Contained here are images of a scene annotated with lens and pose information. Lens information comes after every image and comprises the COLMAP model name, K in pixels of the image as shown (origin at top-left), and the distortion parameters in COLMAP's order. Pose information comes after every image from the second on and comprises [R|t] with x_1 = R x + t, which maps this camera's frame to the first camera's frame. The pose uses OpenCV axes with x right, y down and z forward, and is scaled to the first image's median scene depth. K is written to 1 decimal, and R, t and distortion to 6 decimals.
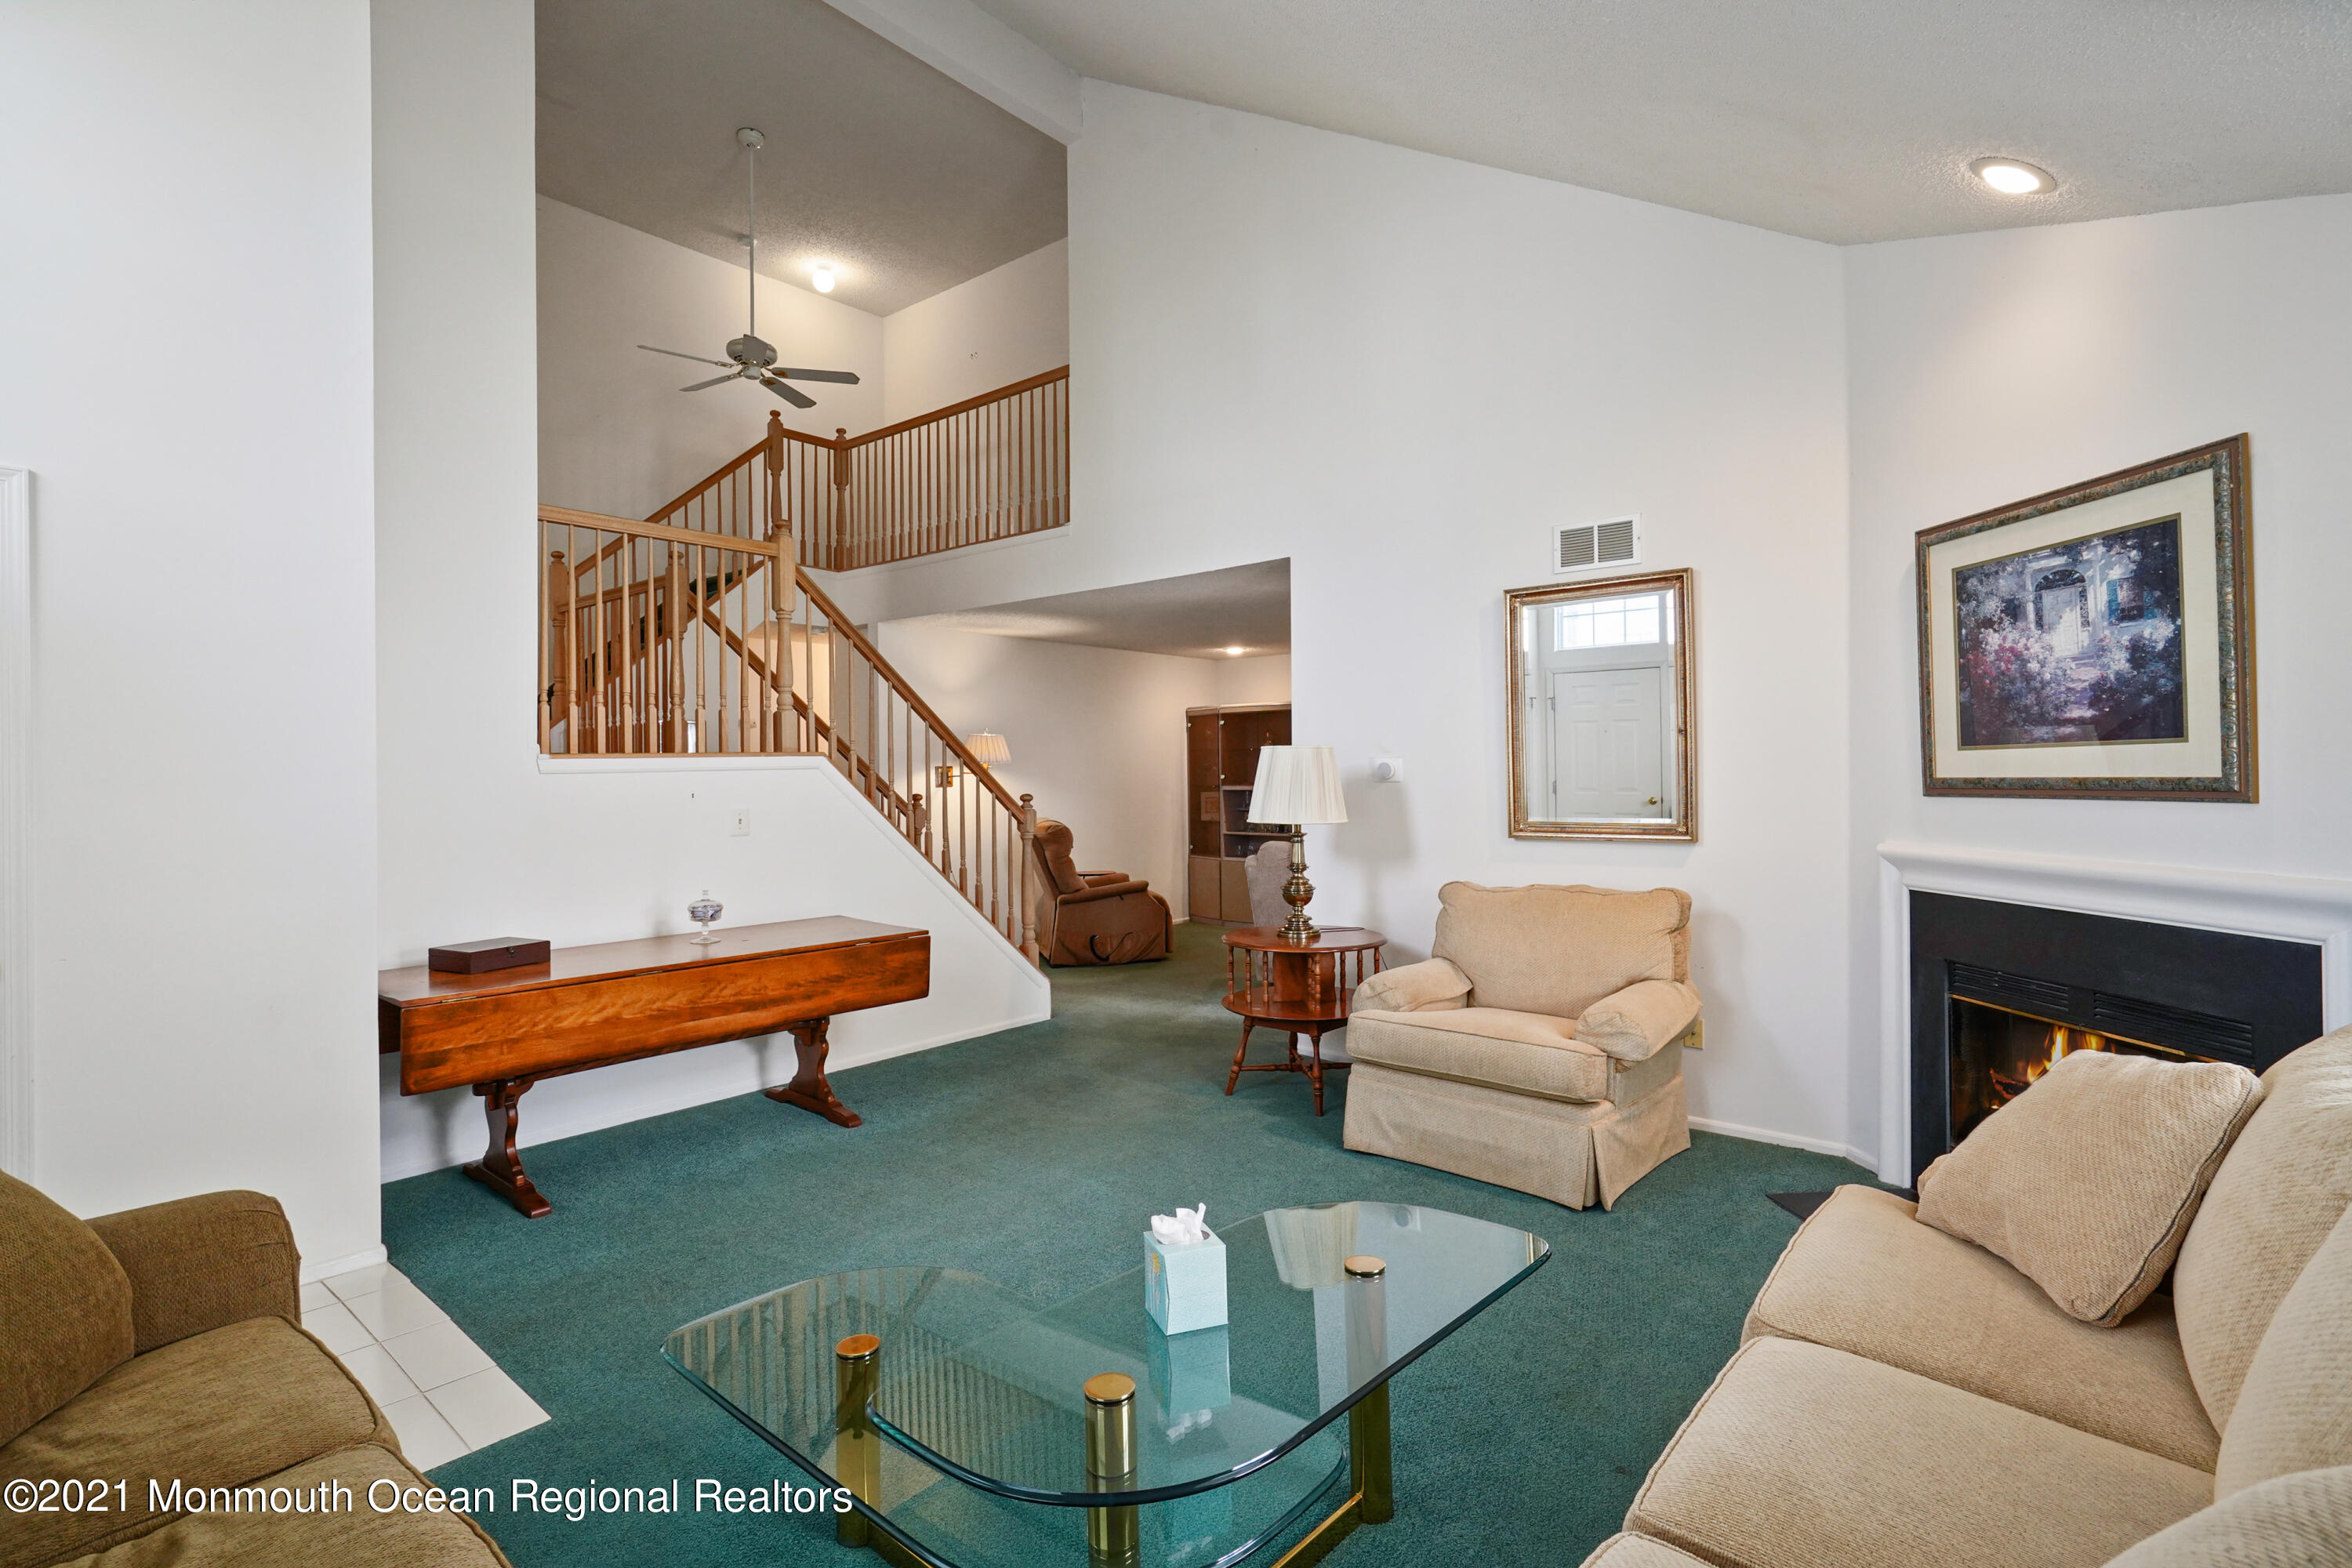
lens RADIAL K [[1111.5, 0, 1176.0], [0, 1111.5, 784.0], [0, 0, 1]] dist [-0.002070, -0.000240]
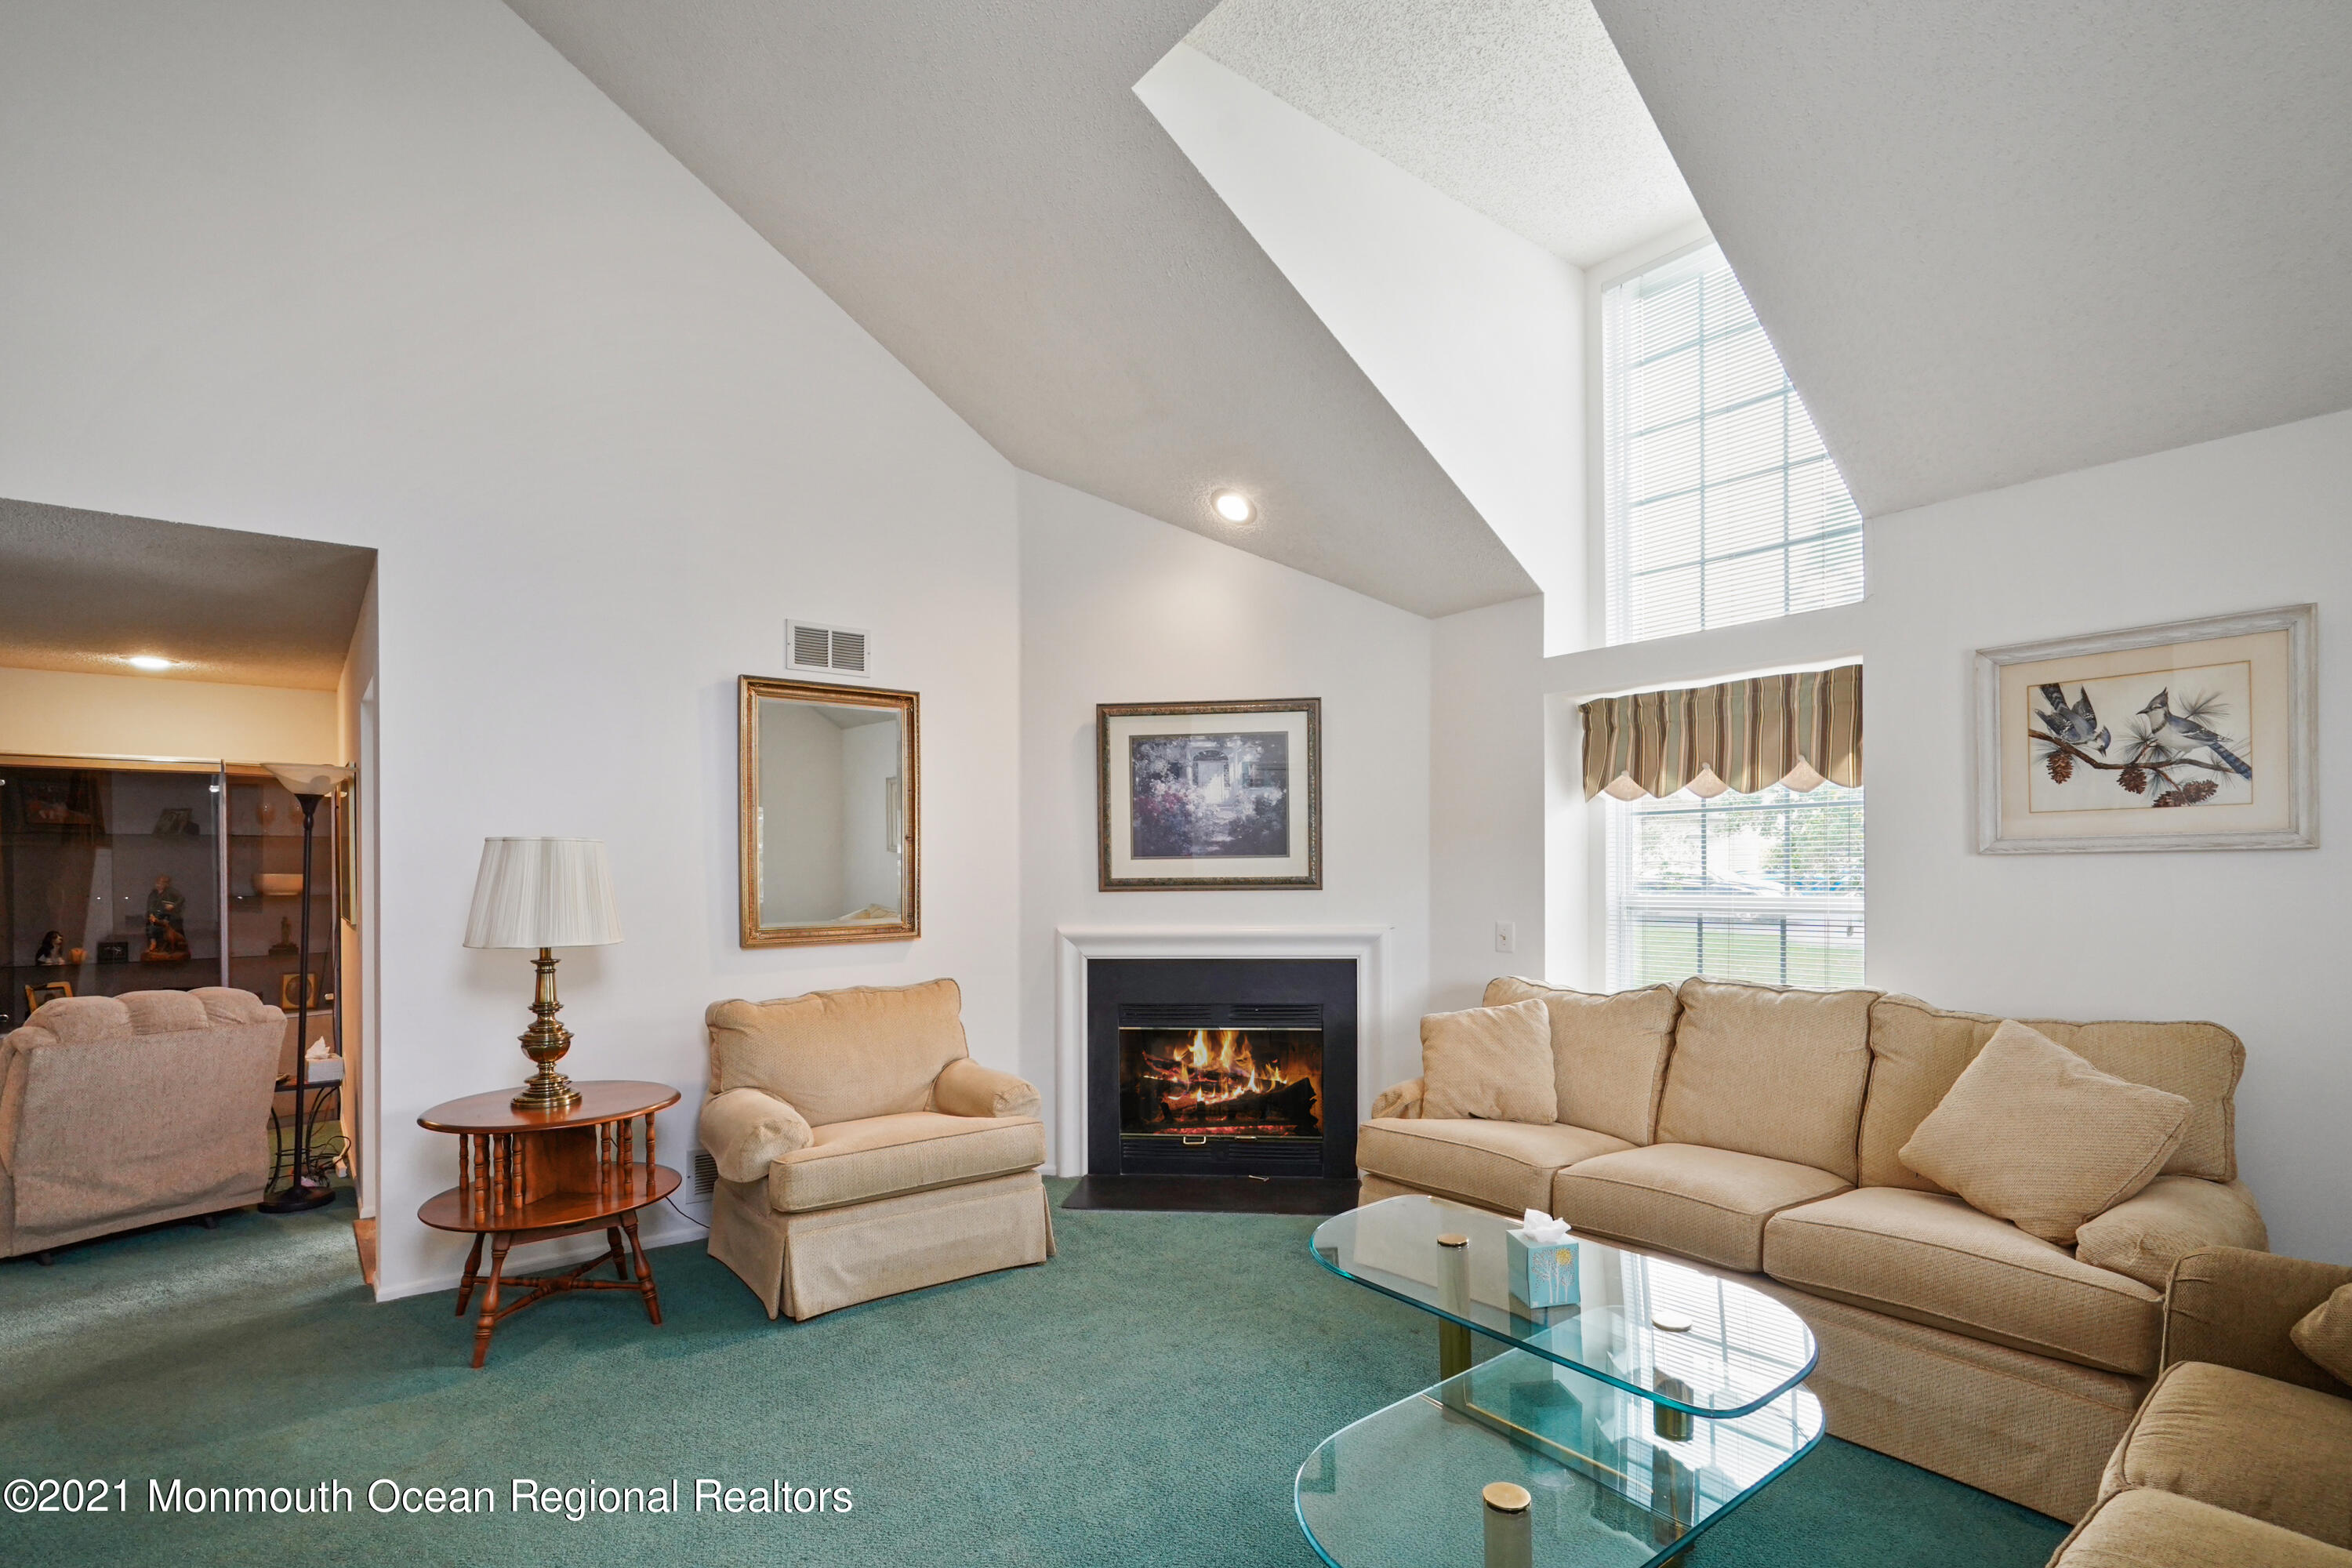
lens RADIAL K [[1116.8, 0, 1240.3], [0, 1116.8, 879.4], [0, 0, 1]] dist [-0.002614, 0.000678]
pose [[0.168658, -0.003274, 0.985669, -0.769631], [0.014733, 0.999891, 0.000801, -0.003319], [-0.985565, 0.014387, 0.168687, 0.645009]]
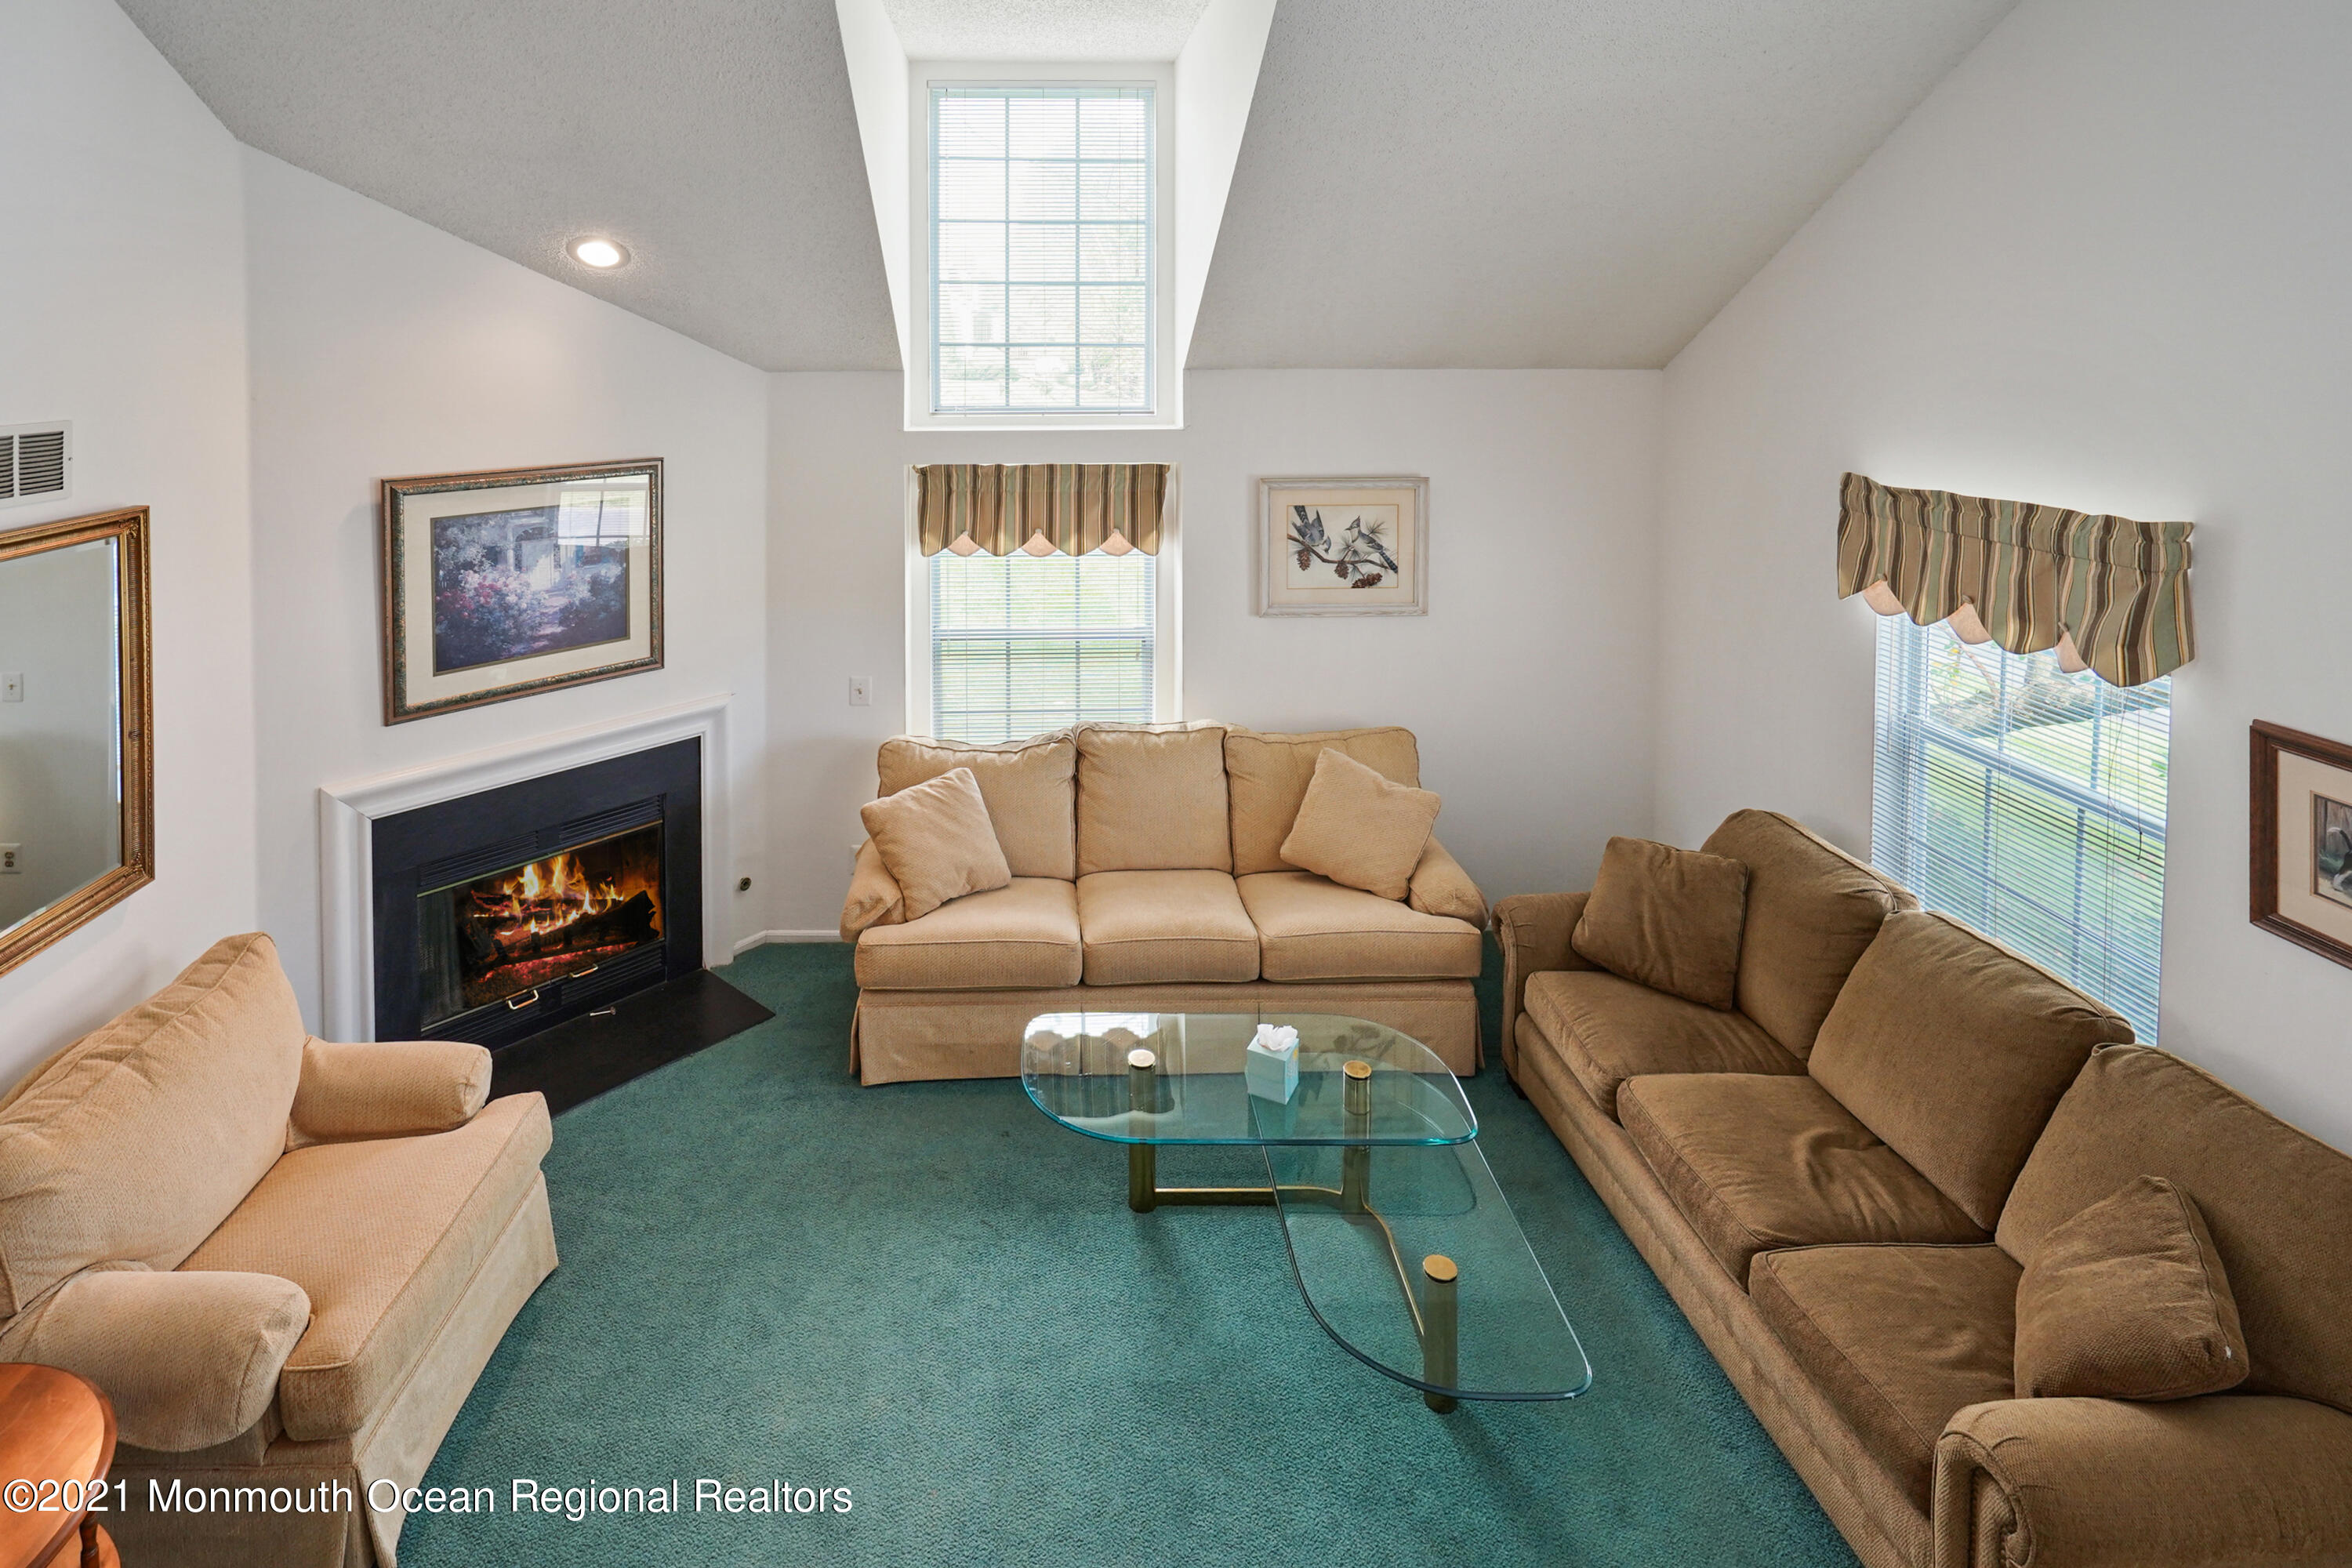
lens RADIAL K [[1172.9, 0, 1060.1], [0, 1172.9, 406.5], [0, 0, 1]] dist [-0.001703, 0.000070]
pose [[-0.659371, -0.024476, 0.751419, -0.644220], [0.014084, 0.998892, 0.044897, -0.370822], [-0.751686, 0.040187, -0.658296, 1.371628]]
